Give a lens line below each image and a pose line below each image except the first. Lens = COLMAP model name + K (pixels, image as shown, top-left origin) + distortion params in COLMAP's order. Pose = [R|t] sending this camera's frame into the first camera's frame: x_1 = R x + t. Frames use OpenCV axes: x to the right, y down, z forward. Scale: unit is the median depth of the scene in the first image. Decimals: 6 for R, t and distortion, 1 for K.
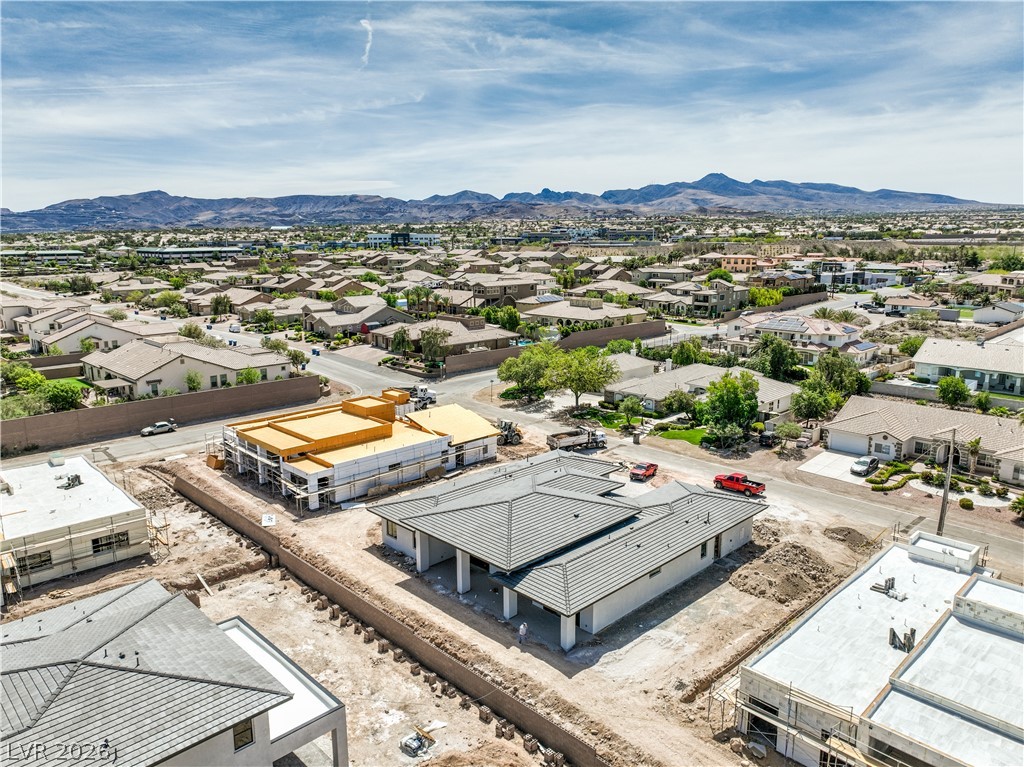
lens RADIAL K [[720.6, 0, 512.0], [0, 720.6, 383.5], [0, 0, 1]] dist [-0.000064, 0.003014]
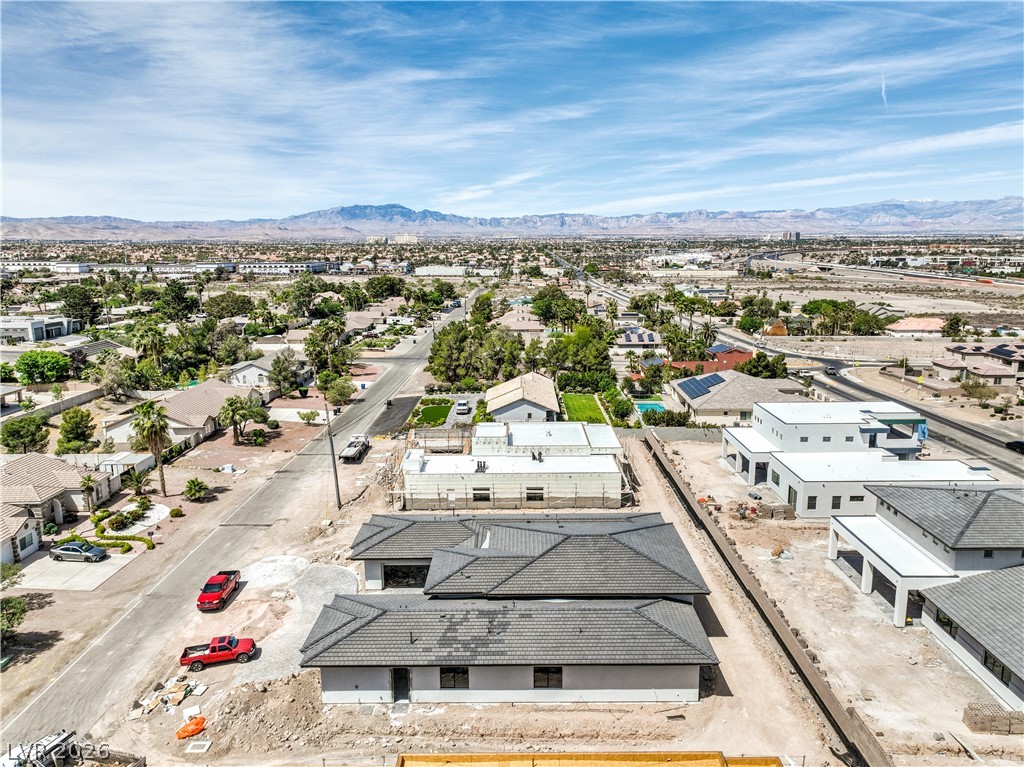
lens RADIAL K [[738.5, 0, 513.6], [0, 738.5, 396.9], [0, 0, 1]] dist [-0.004095, 0.028274]
pose [[-0.714737, -0.132486, 0.686731, -0.349777], [0.154994, 0.927475, 0.340245, -0.224001], [-0.682003, 0.349625, -0.642366, 1.028131]]
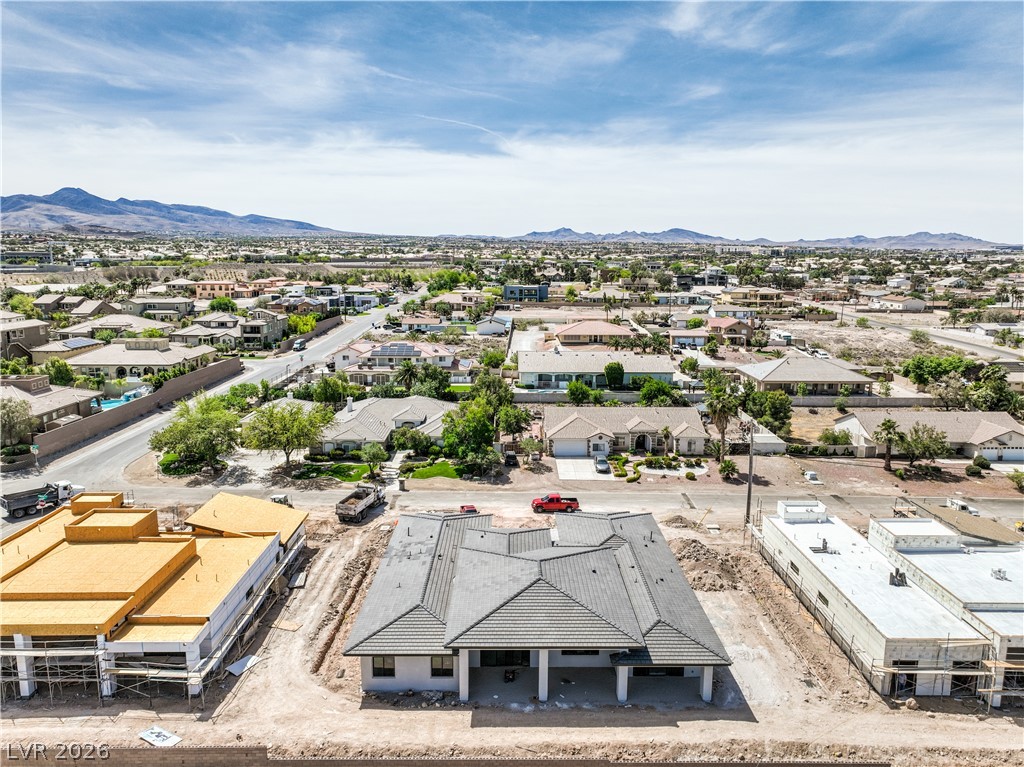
lens RADIAL K [[715.8, 0, 512.0], [0, 715.8, 383.5], [0, 0, 1]] dist [0.003589, 0.006274]
pose [[0.694922, -0.119723, 0.709049, -0.389291], [0.139711, 0.989732, 0.030189, -0.065981], [-0.705383, 0.078082, 0.704513, 0.239479]]
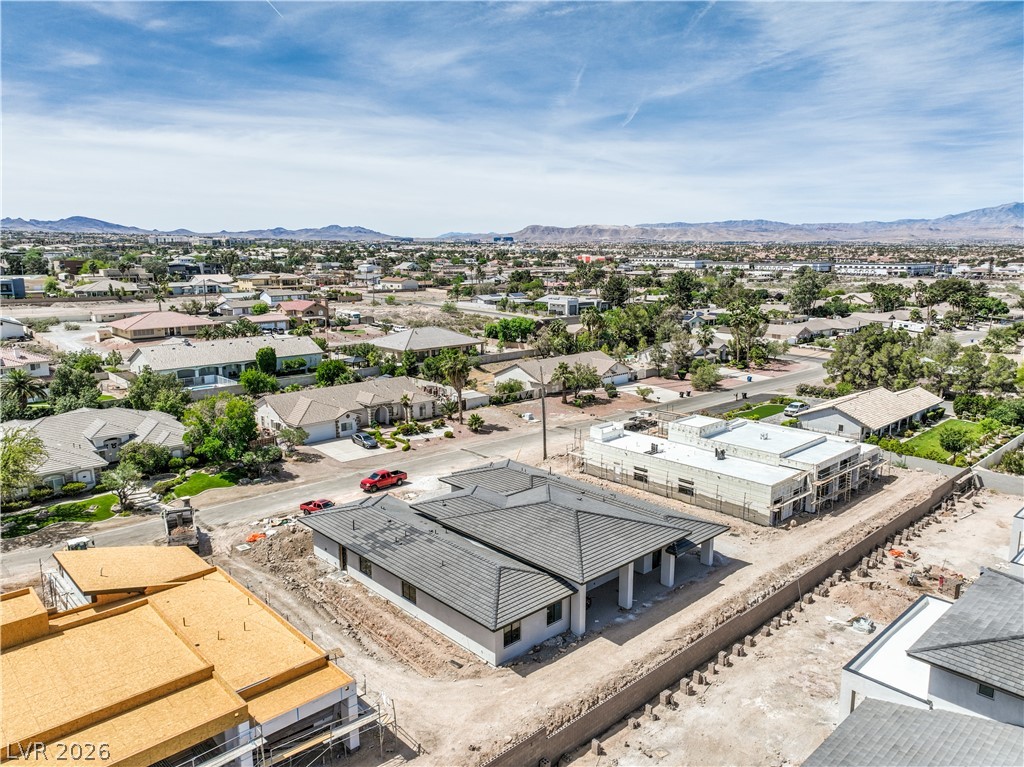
lens RADIAL K [[730.2, 0, 512.0], [0, 730.2, 383.5], [0, 0, 1]] dist [-0.003594, 0.020461]
pose [[0.020457, -0.178828, 0.983668, -0.576049], [0.205543, 0.963609, 0.170907, -0.113117], [-0.978434, 0.198689, 0.056470, 0.619606]]
